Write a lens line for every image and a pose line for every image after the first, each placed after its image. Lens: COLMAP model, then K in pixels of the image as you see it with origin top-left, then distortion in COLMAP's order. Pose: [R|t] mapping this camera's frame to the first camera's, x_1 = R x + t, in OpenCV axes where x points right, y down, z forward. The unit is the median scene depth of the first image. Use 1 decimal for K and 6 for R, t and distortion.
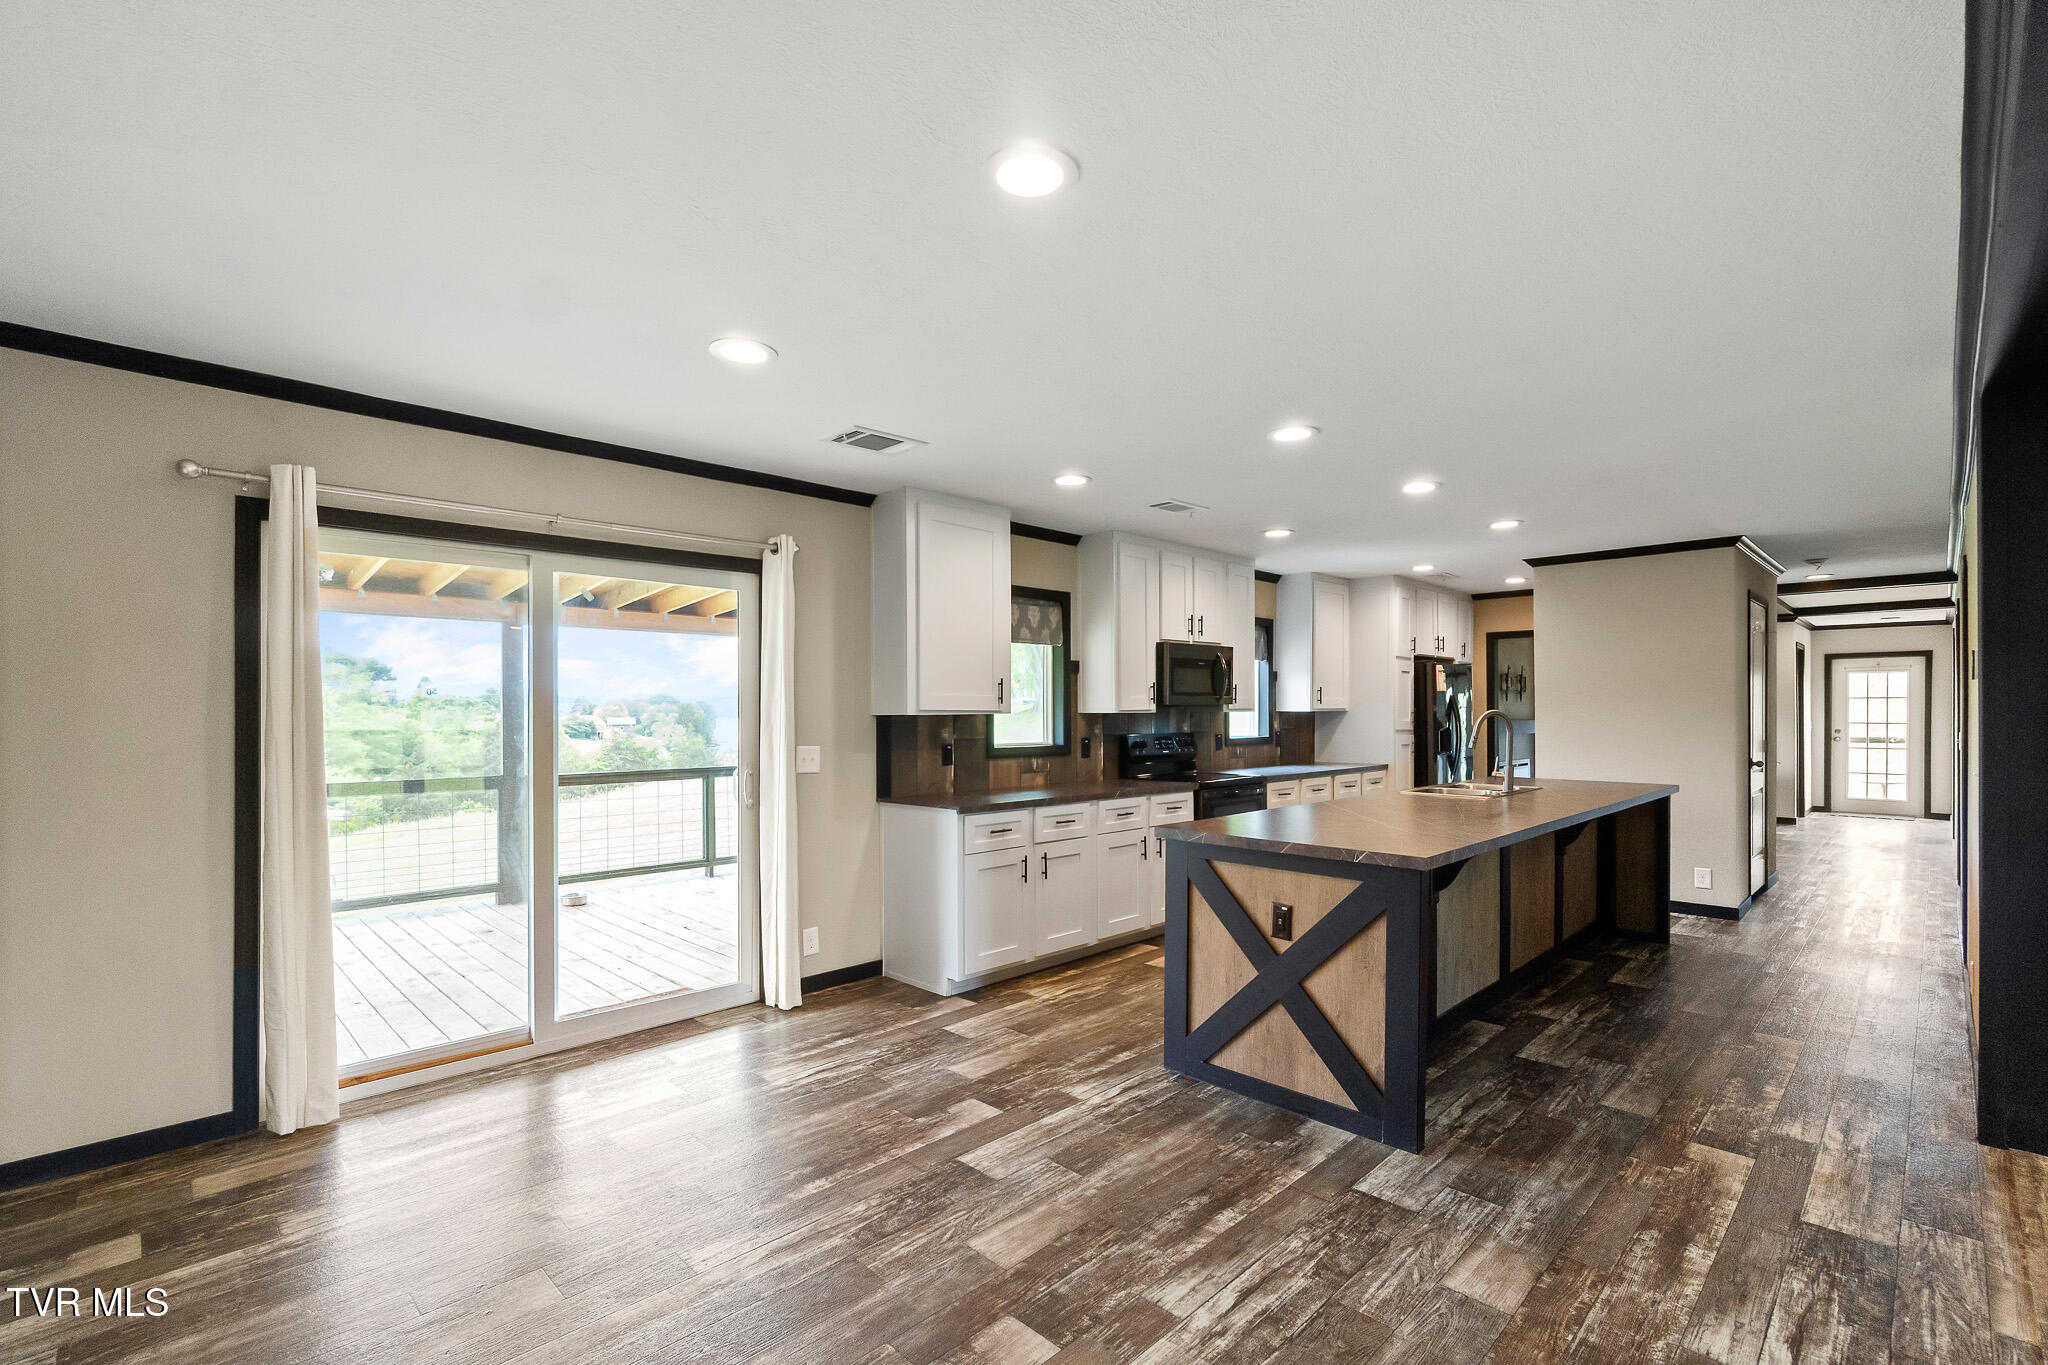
lens RADIAL K [[892.7, 0, 1022.3], [0, 892.7, 682.4], [0, 0, 1]] dist [-0.001203, -0.000408]
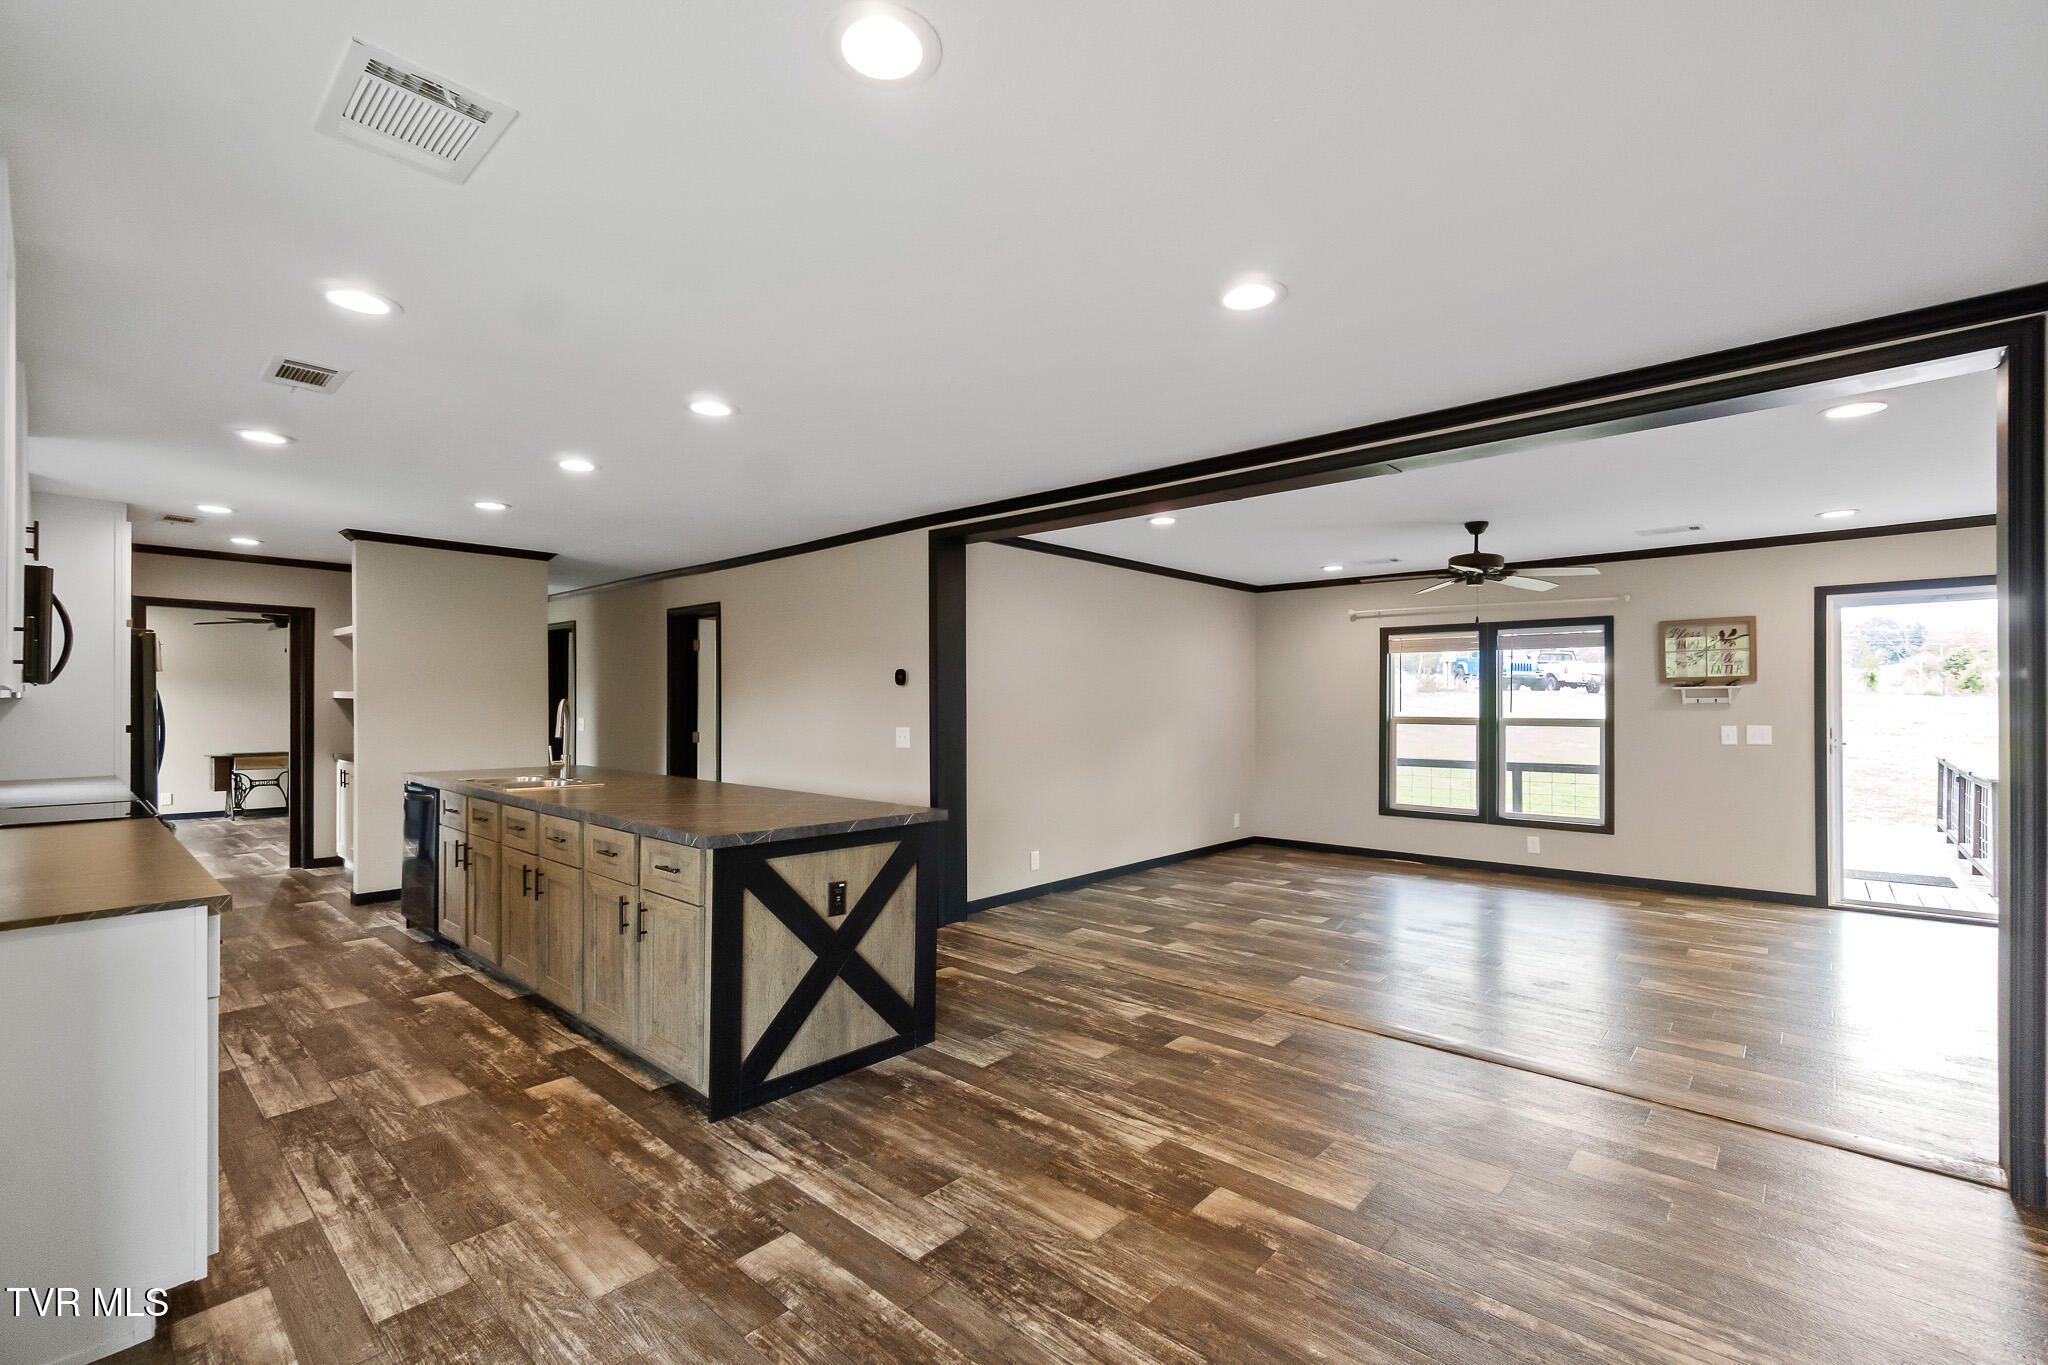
lens RADIAL K [[892.7, 0, 1022.3], [0, 892.7, 682.4], [0, 0, 1]] dist [-0.001203, -0.000408]
pose [[-0.054118, 0.030299, 0.998075, -0.790226], [-0.035967, 0.998832, -0.032273, 0.041391], [-0.997887, -0.037644, -0.052965, 0.867711]]
